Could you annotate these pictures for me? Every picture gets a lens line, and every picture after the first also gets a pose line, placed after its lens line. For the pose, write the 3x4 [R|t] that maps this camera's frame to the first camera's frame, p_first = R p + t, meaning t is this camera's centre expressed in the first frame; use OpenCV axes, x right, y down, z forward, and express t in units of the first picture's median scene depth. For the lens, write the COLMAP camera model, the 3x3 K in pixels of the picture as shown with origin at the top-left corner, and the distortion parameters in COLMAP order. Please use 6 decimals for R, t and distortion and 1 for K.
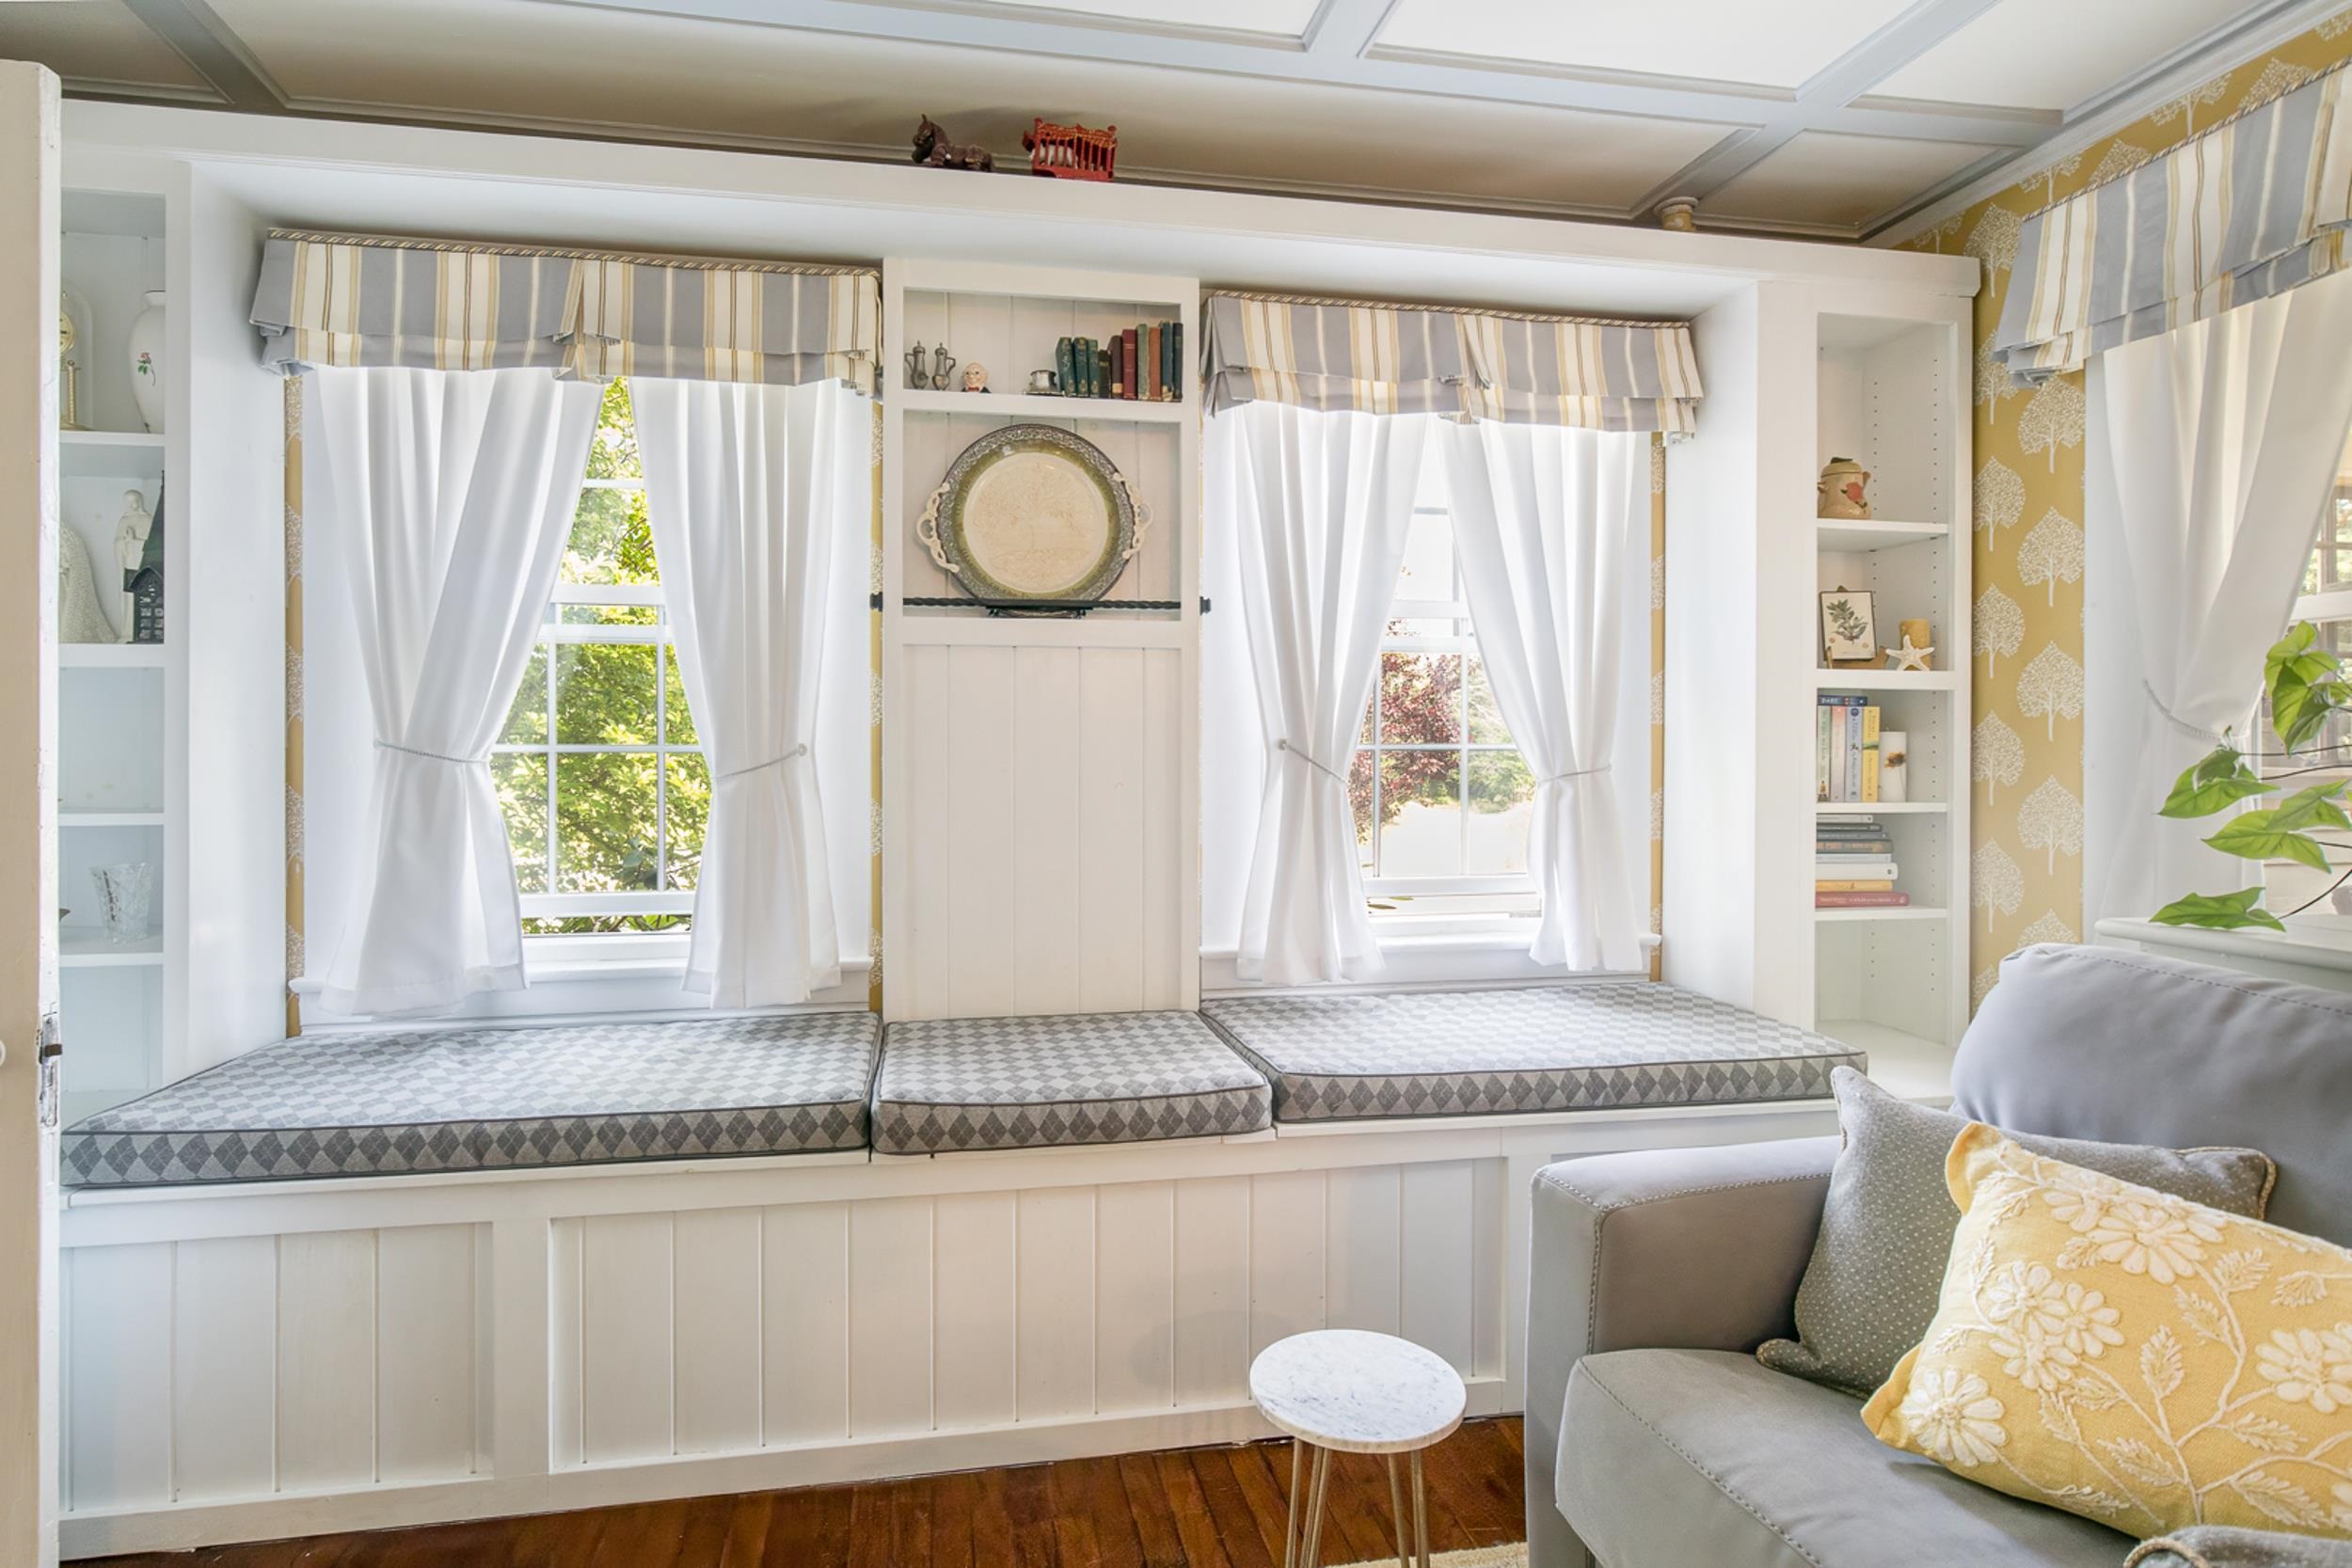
lens RADIAL K [[1196.1, 0, 1127.4], [0, 1196.1, 754.5], [0, 0, 1]] dist [-0.010772, 0.004436]
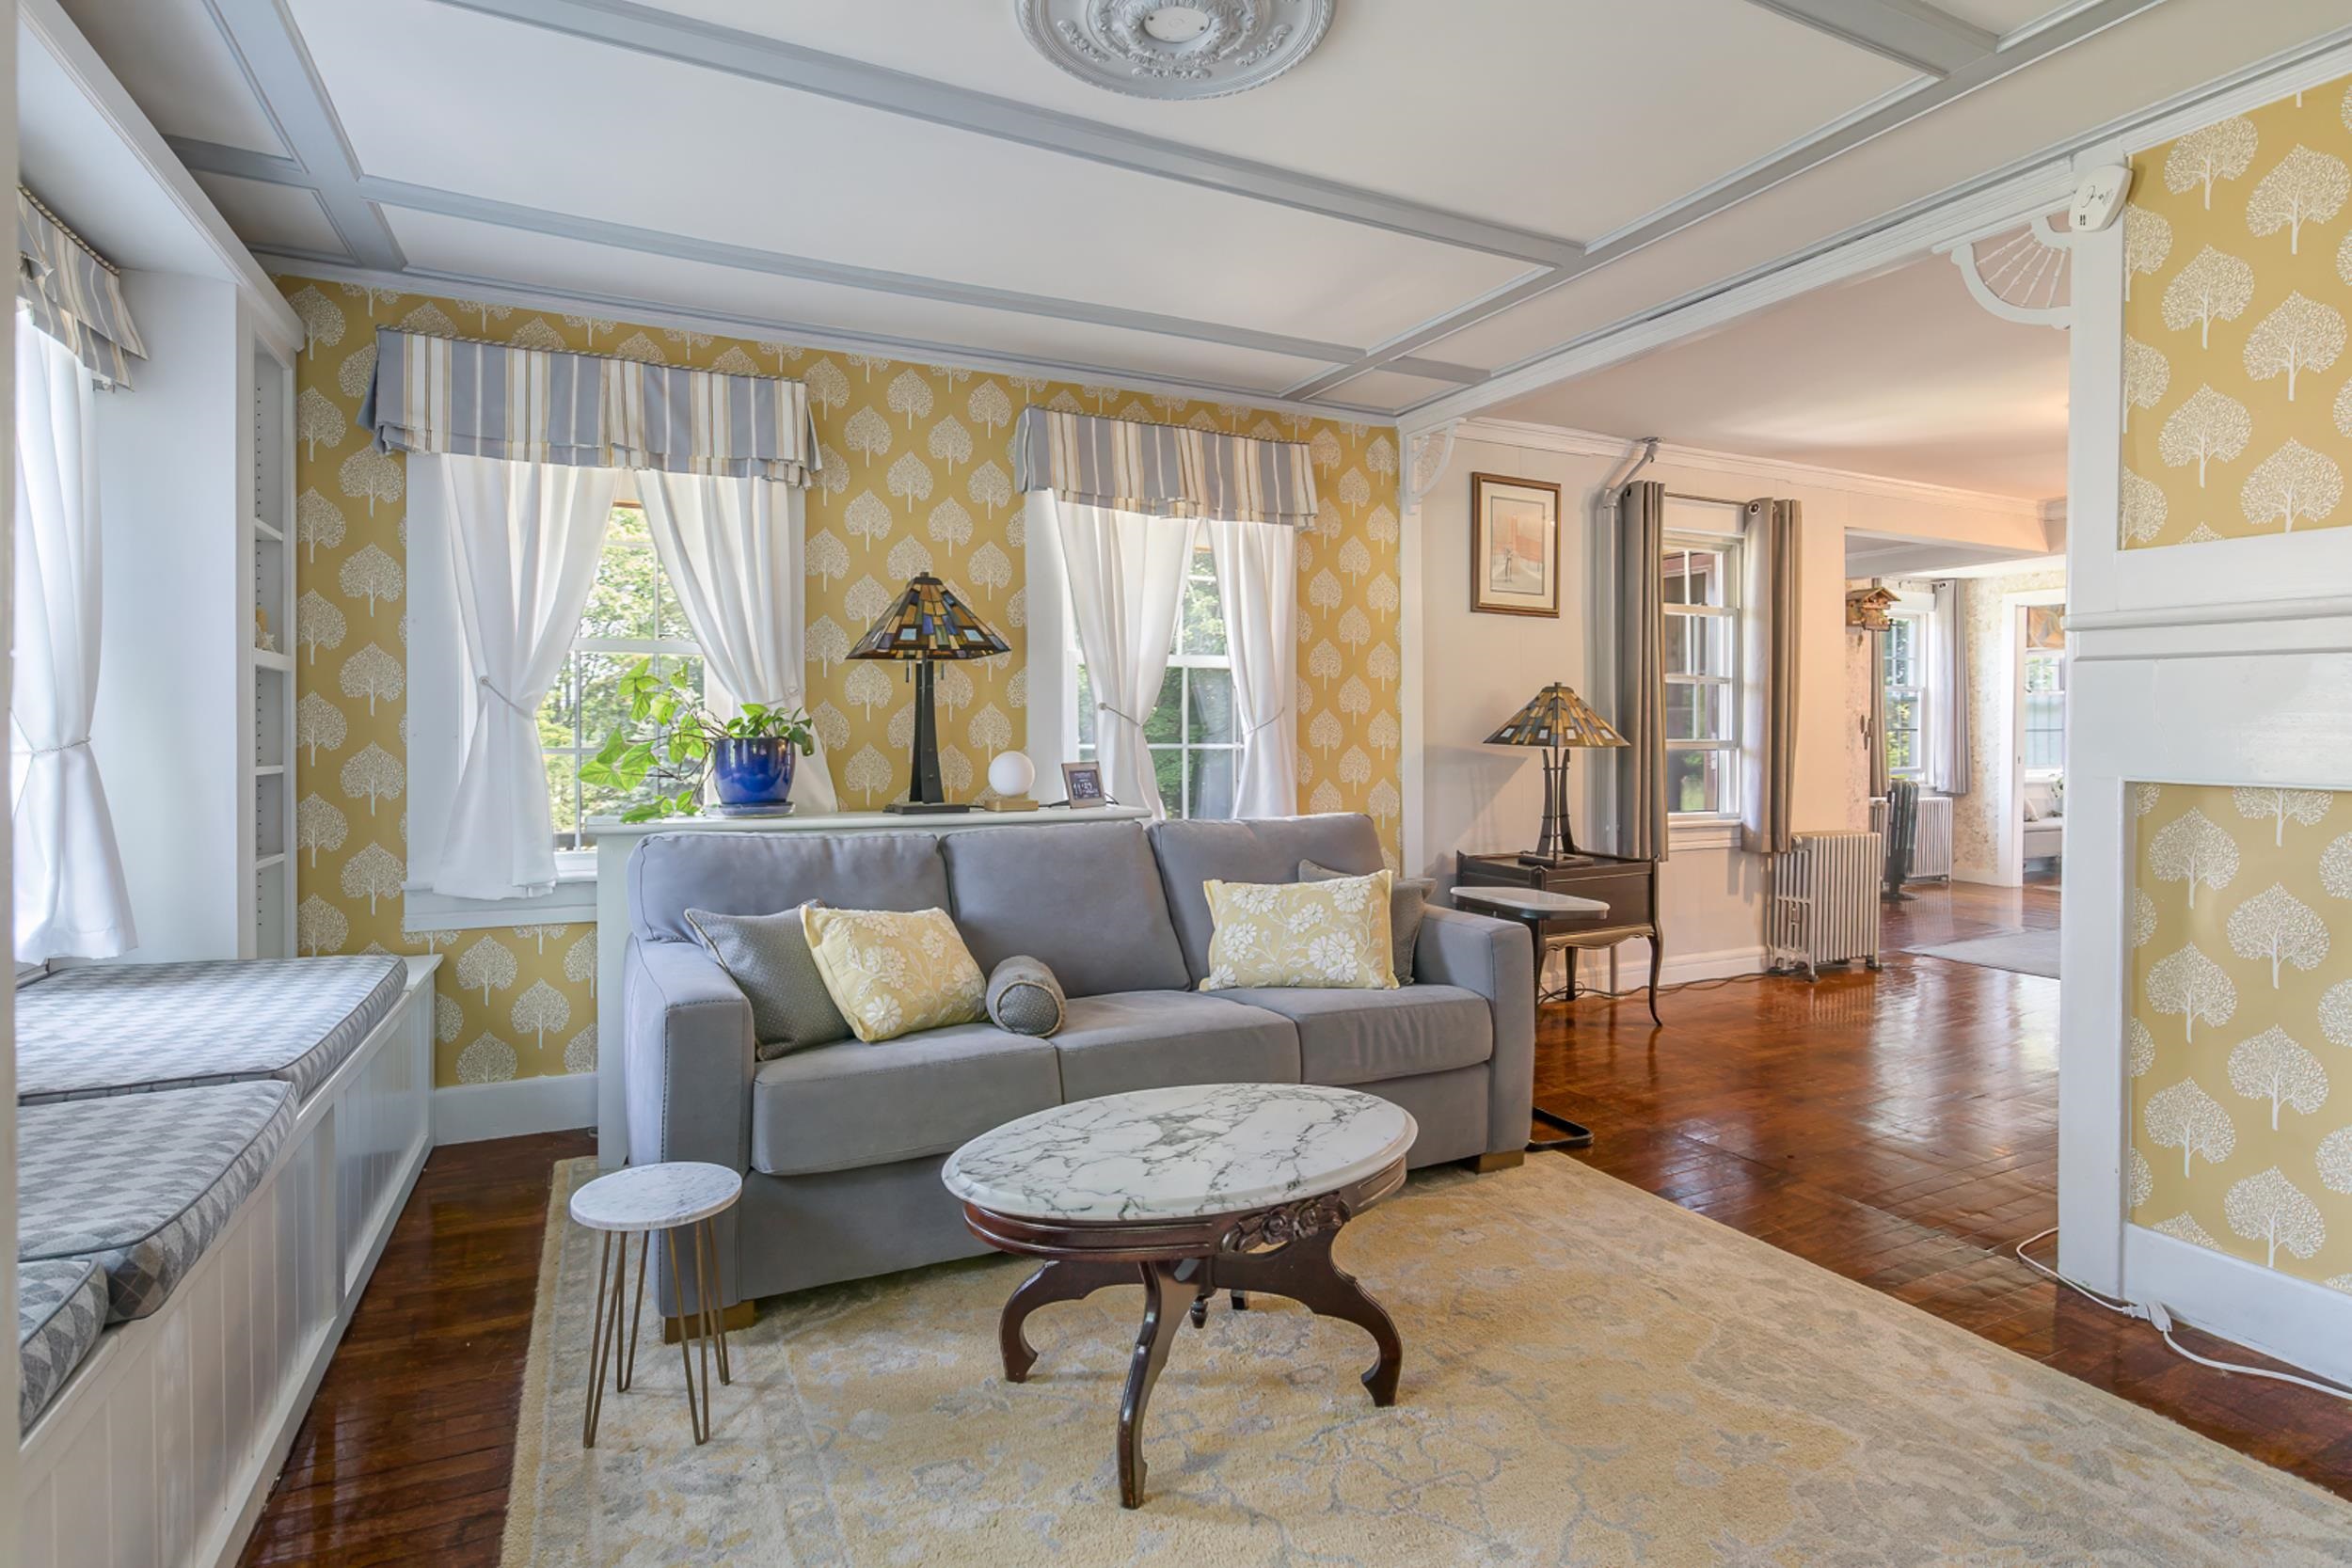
lens RADIAL K [[1196.1, 0, 1156.7], [0, 1196.1, 751.6], [0, 0, 1]] dist [-0.010772, 0.004436]
pose [[-0.252346, -0.009392, 0.967591, -0.639999], [-0.007732, 0.999941, 0.007690, 0.009158], [-0.967606, -0.005541, -0.252404, 0.410367]]
